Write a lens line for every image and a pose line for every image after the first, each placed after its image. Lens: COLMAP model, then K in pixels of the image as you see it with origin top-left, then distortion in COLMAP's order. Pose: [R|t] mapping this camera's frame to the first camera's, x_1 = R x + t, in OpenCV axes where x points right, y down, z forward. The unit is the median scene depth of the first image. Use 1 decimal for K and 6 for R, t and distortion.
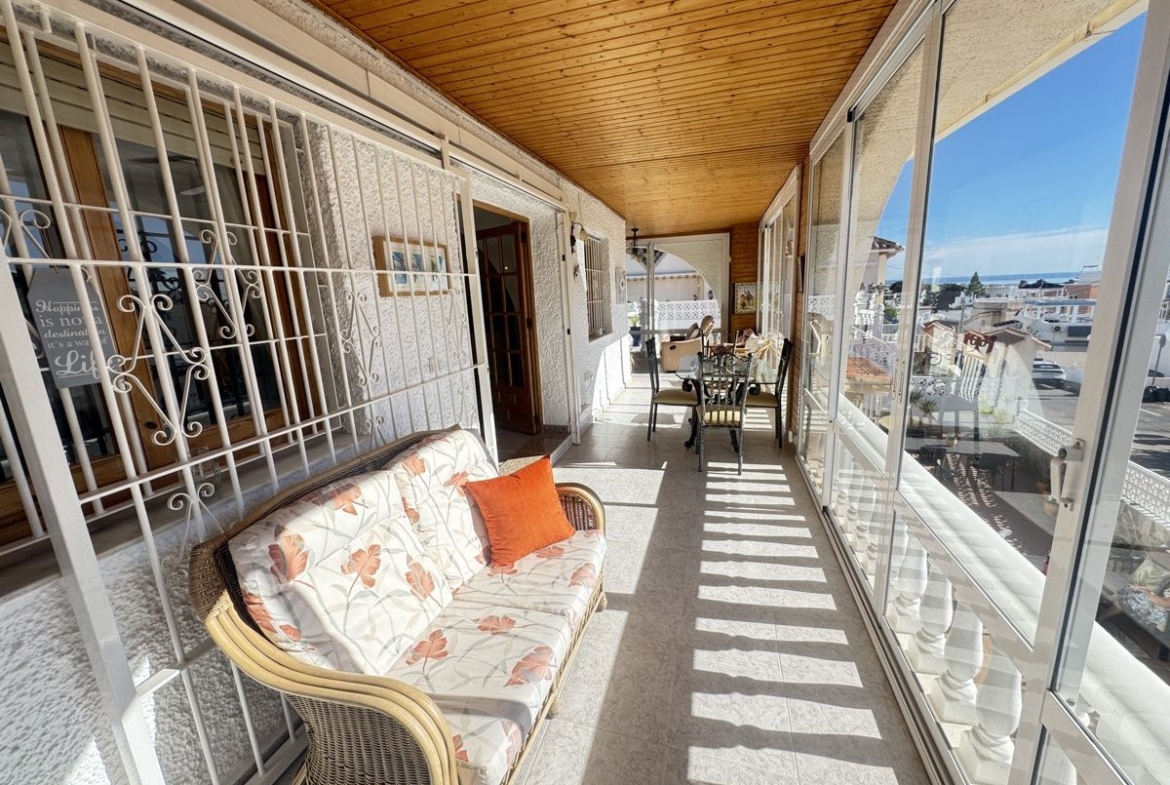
lens RADIAL K [[468.2, 0, 589.2], [0, 468.2, 394.2], [0, 0, 1]] dist [-0.001226, -0.000048]
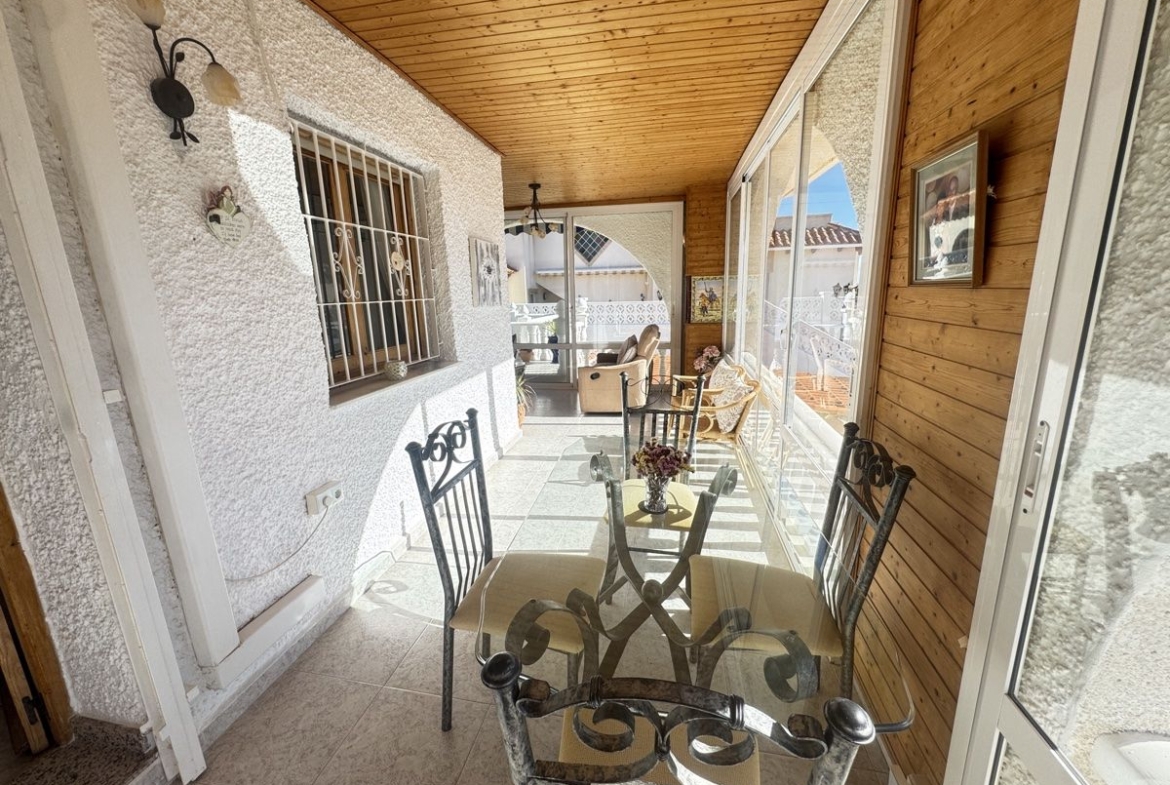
lens RADIAL K [[468.2, 0, 589.2], [0, 468.2, 393.7], [0, 0, 1]] dist [-0.001226, -0.000048]
pose [[0.995368, -0.001243, 0.096128, 0.102587], [0.001068, 0.999998, 0.001863, -0.071701], [-0.096130, -0.001752, 0.995367, 0.349518]]
